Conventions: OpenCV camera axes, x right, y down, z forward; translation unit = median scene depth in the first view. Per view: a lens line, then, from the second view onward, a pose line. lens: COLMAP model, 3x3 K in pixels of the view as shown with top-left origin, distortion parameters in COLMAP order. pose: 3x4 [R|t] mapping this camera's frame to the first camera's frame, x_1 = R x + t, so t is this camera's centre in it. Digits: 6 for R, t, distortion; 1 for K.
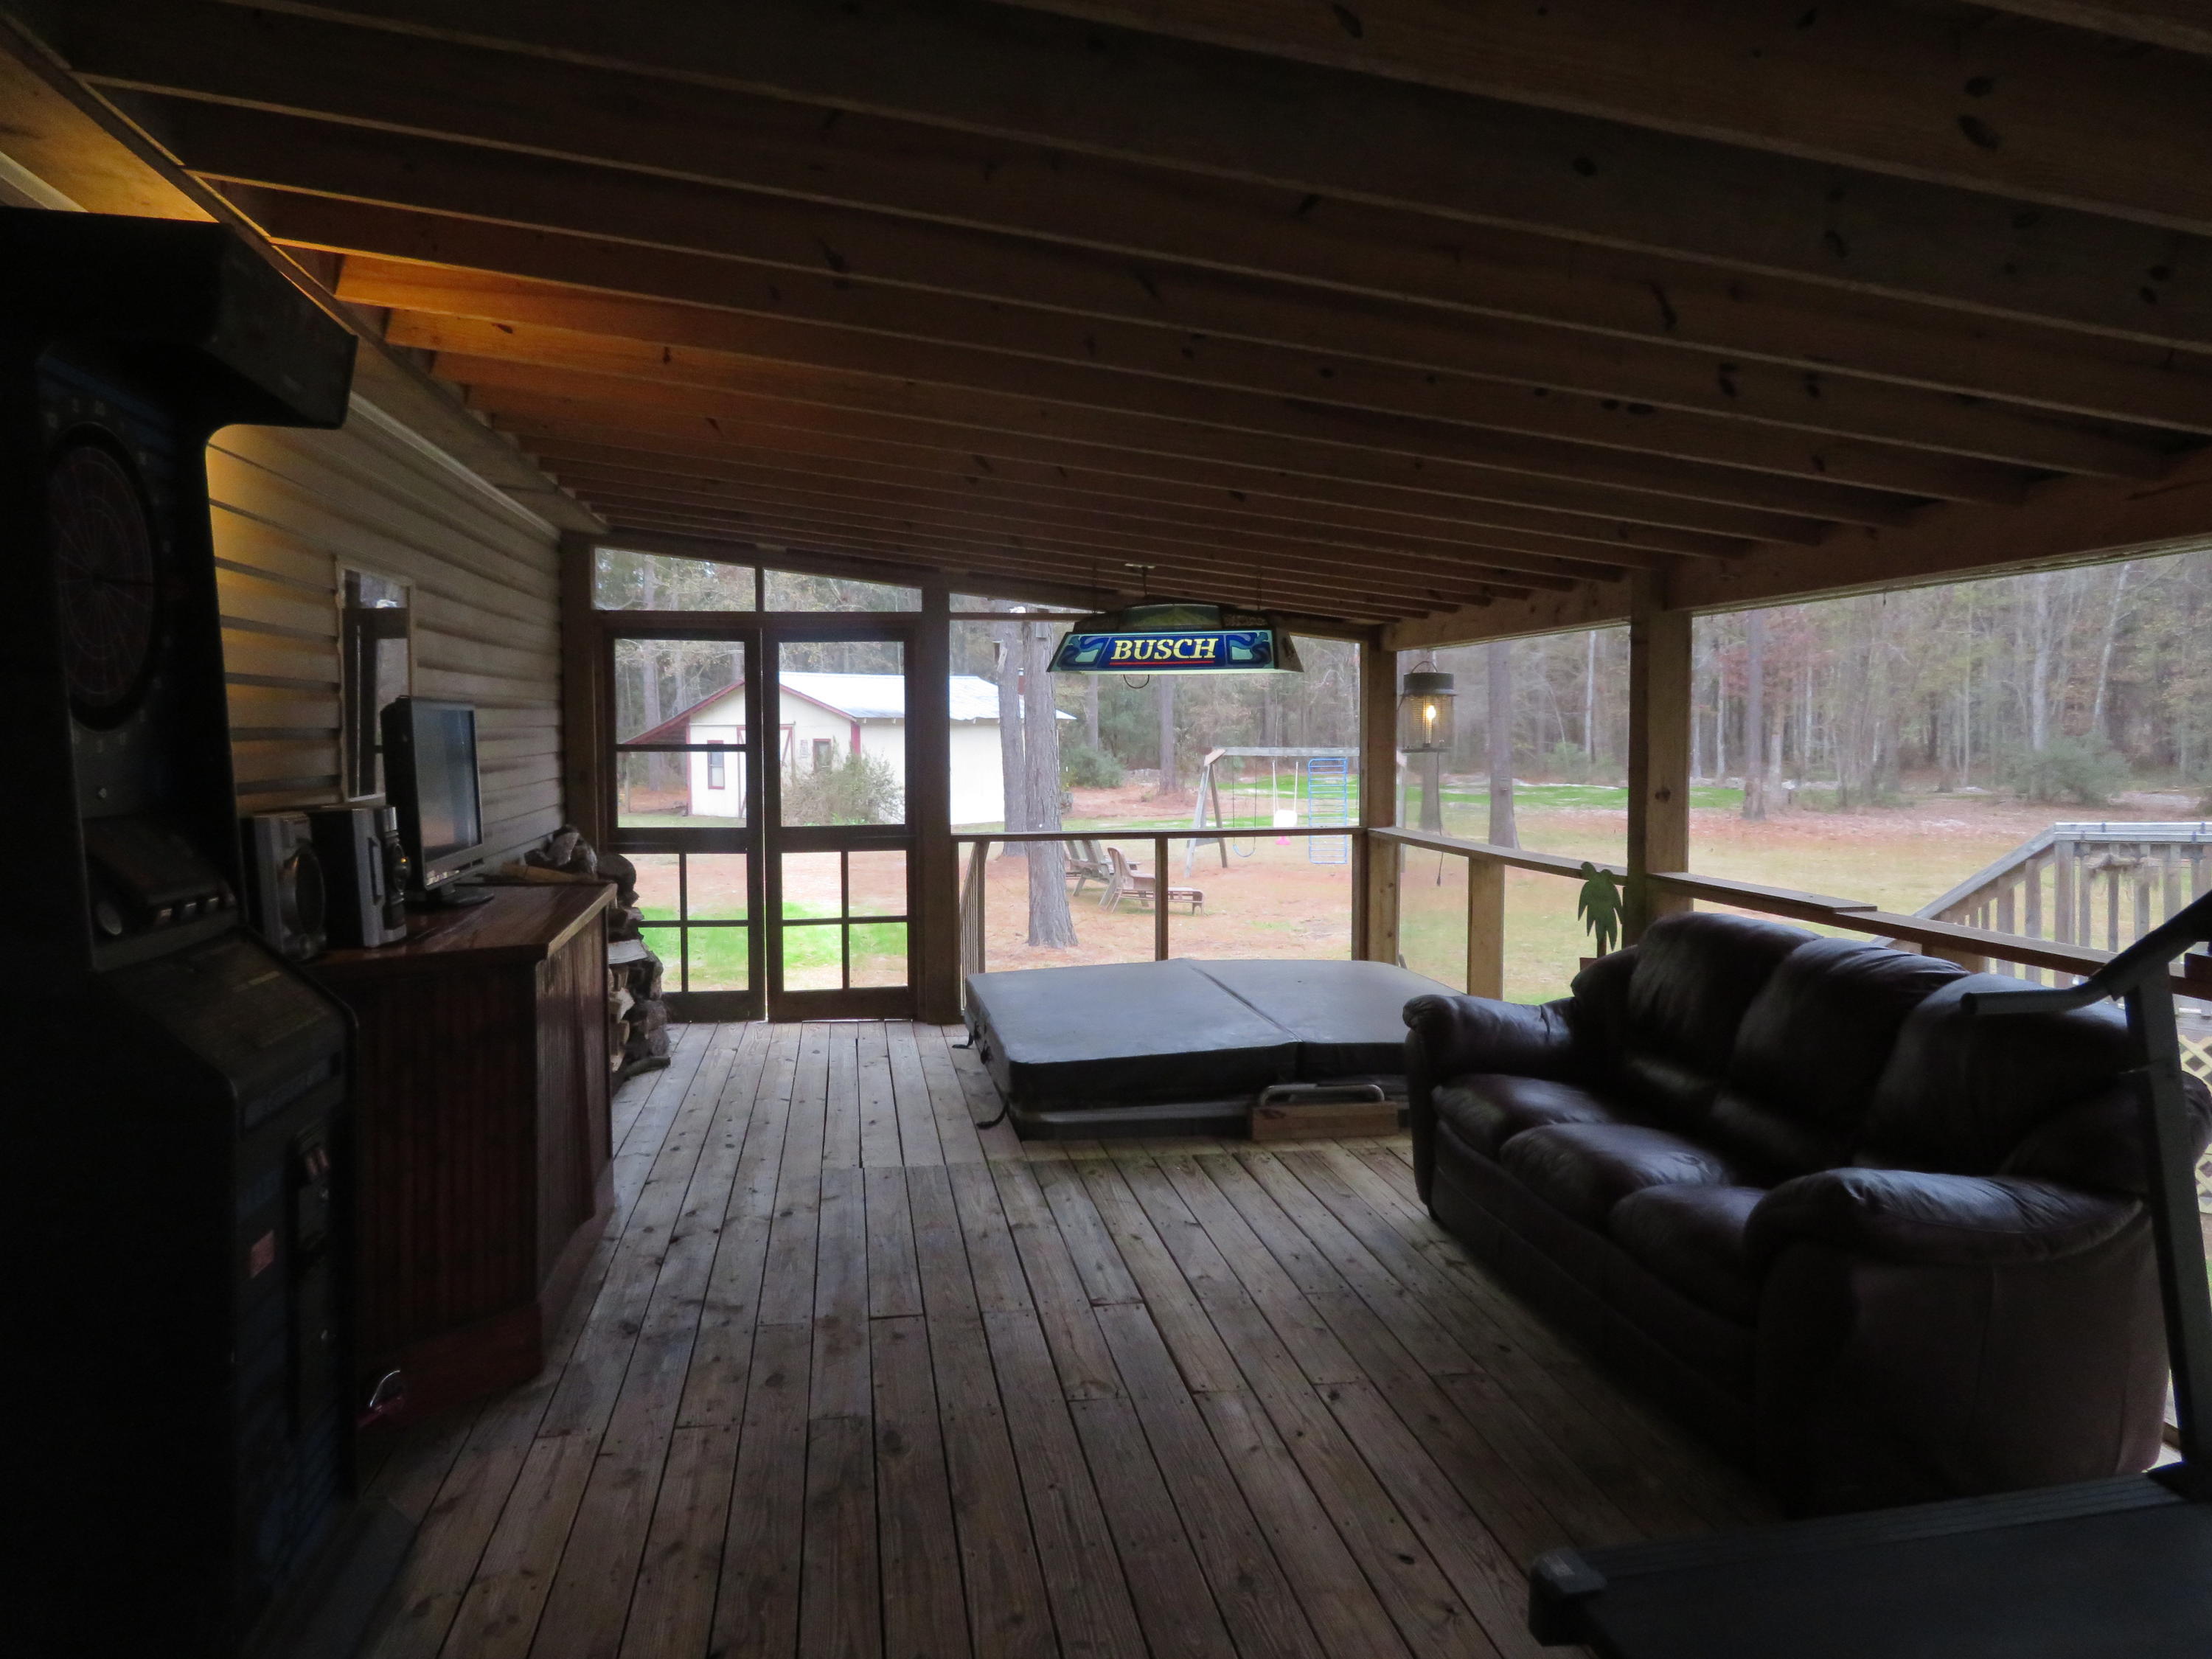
lens RADIAL K [[1638.6, 0, 1106.0], [0, 1638.6, 829.5], [0, 0, 1]] dist [-0.002677, 0.003932]
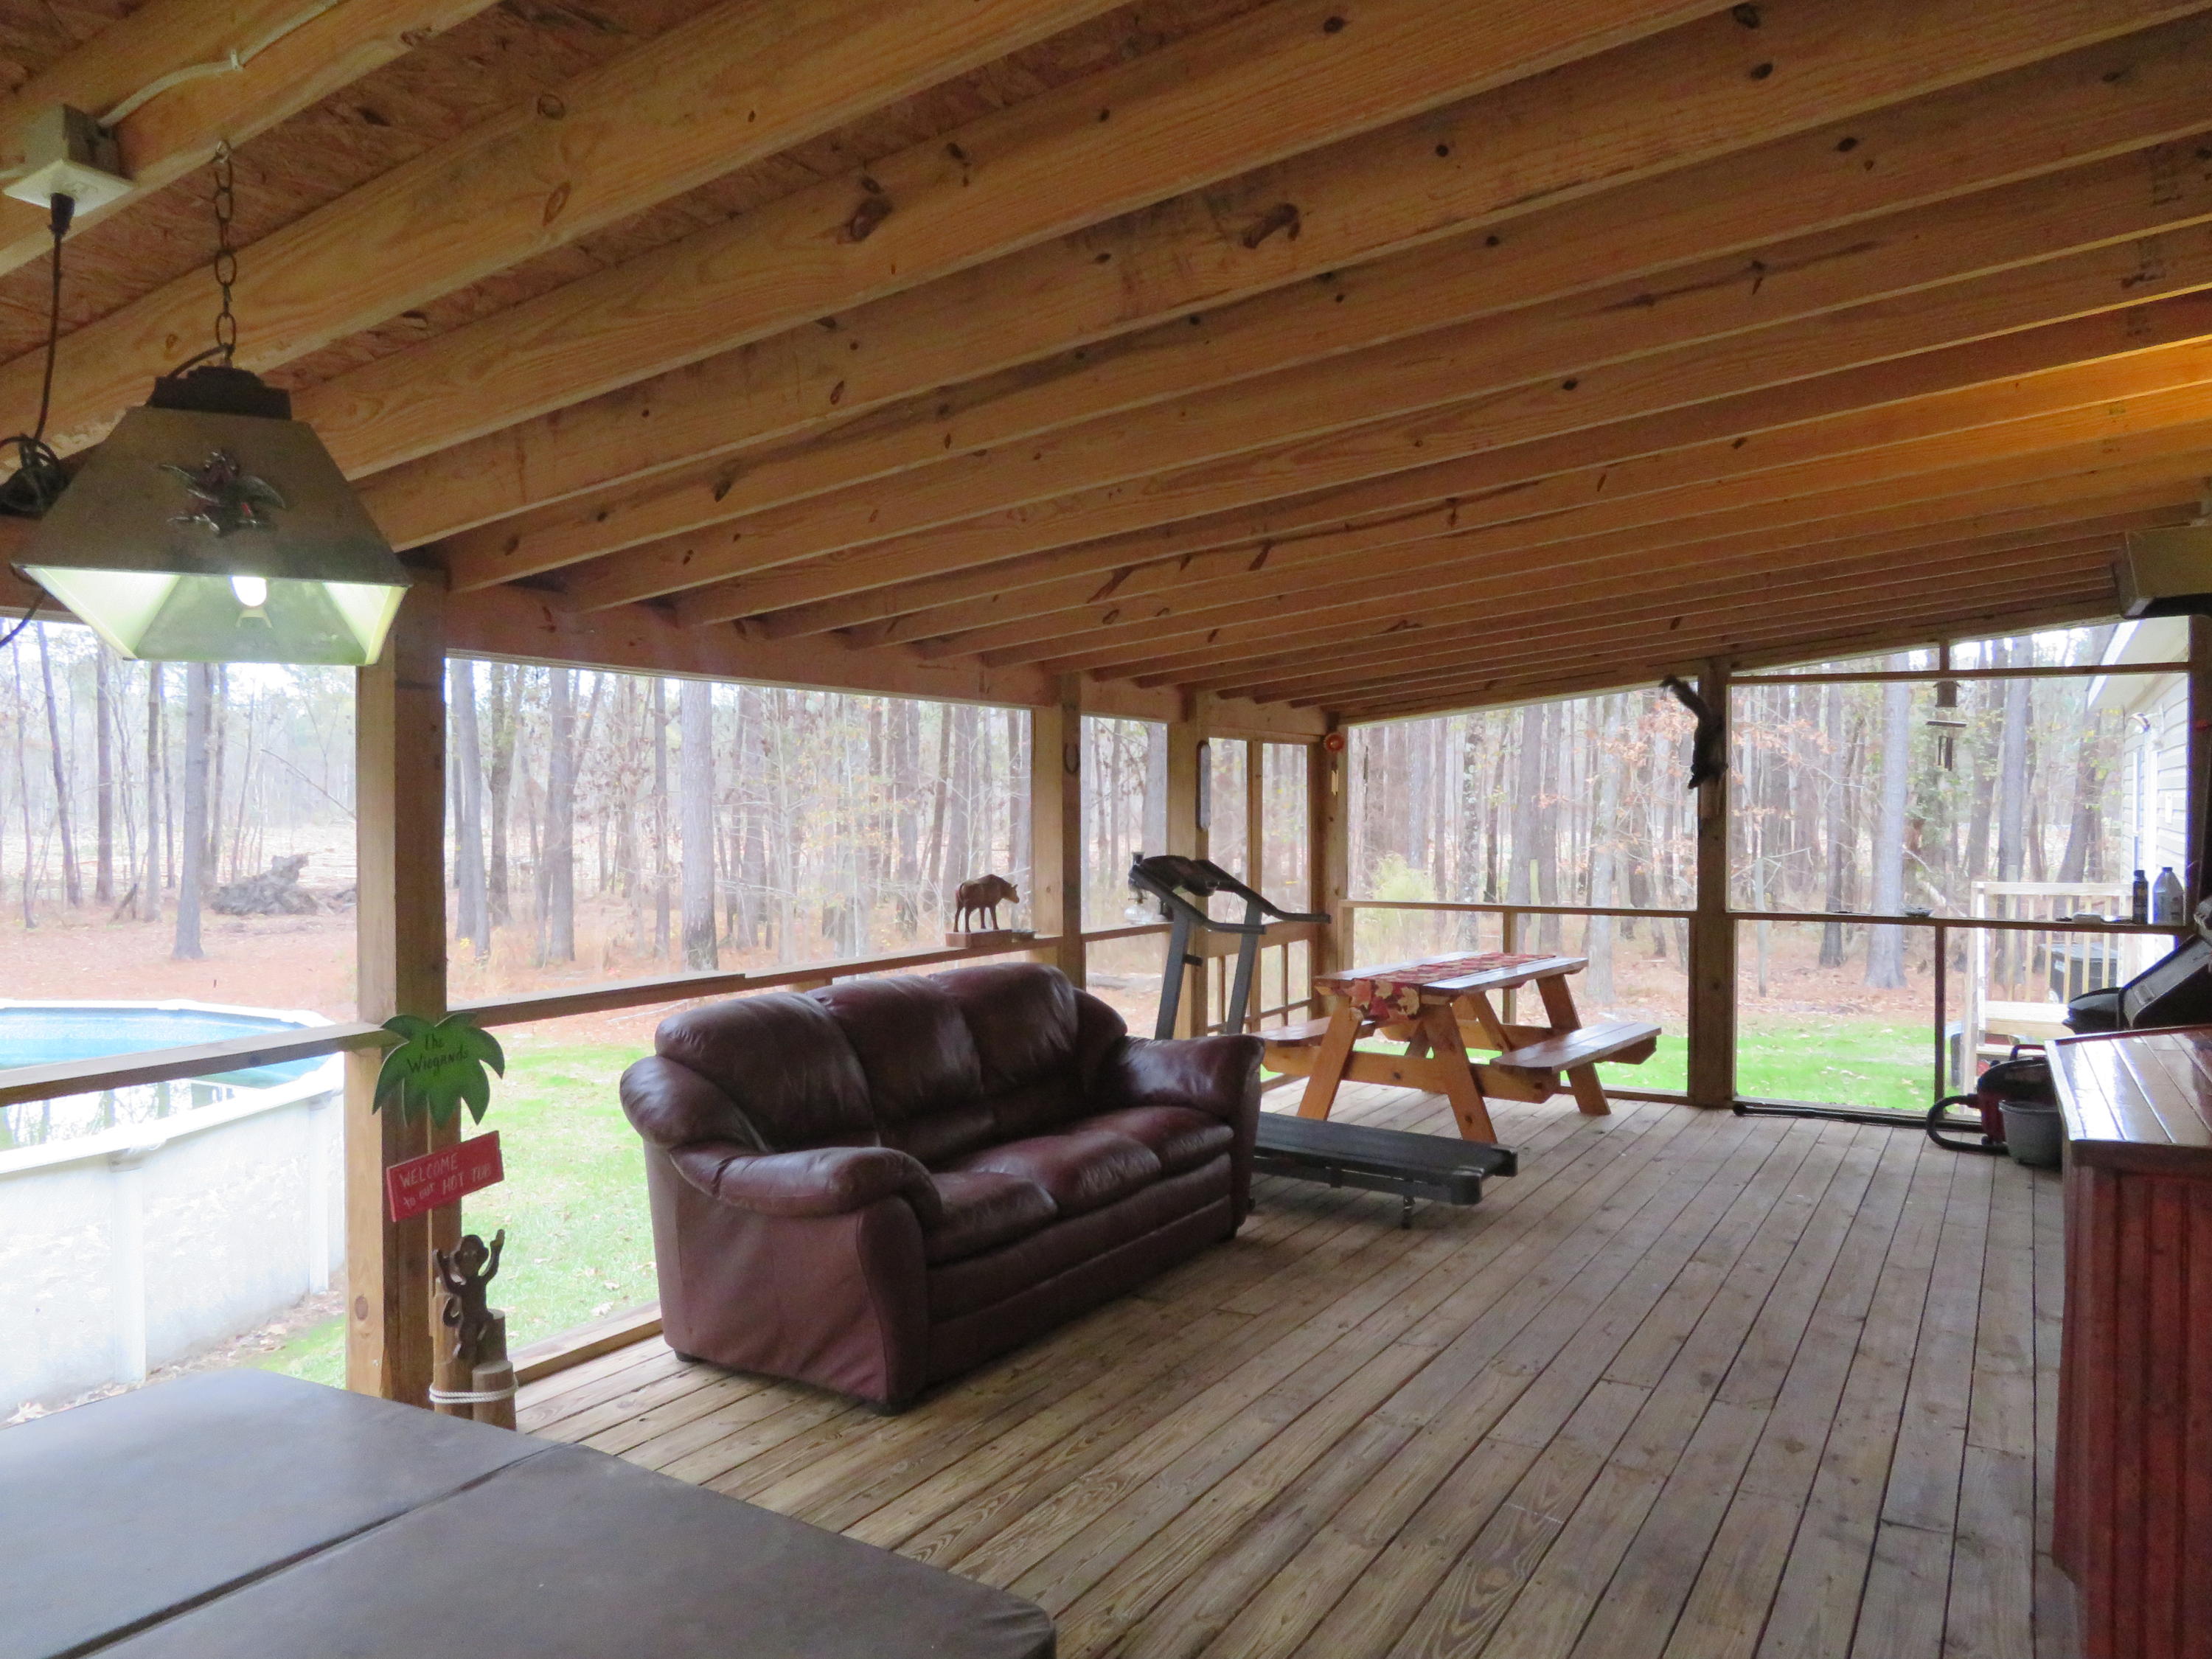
lens RADIAL K [[1593.7, 0, 1212.7], [0, 1593.7, 833.3], [0, 0, 1]] dist [0.006272, -0.001128]
pose [[-0.810201, -0.004960, 0.586131, -0.518379], [0.035084, 0.997761, 0.056940, -0.111455], [-0.585101, 0.066697, -0.808213, 2.110559]]
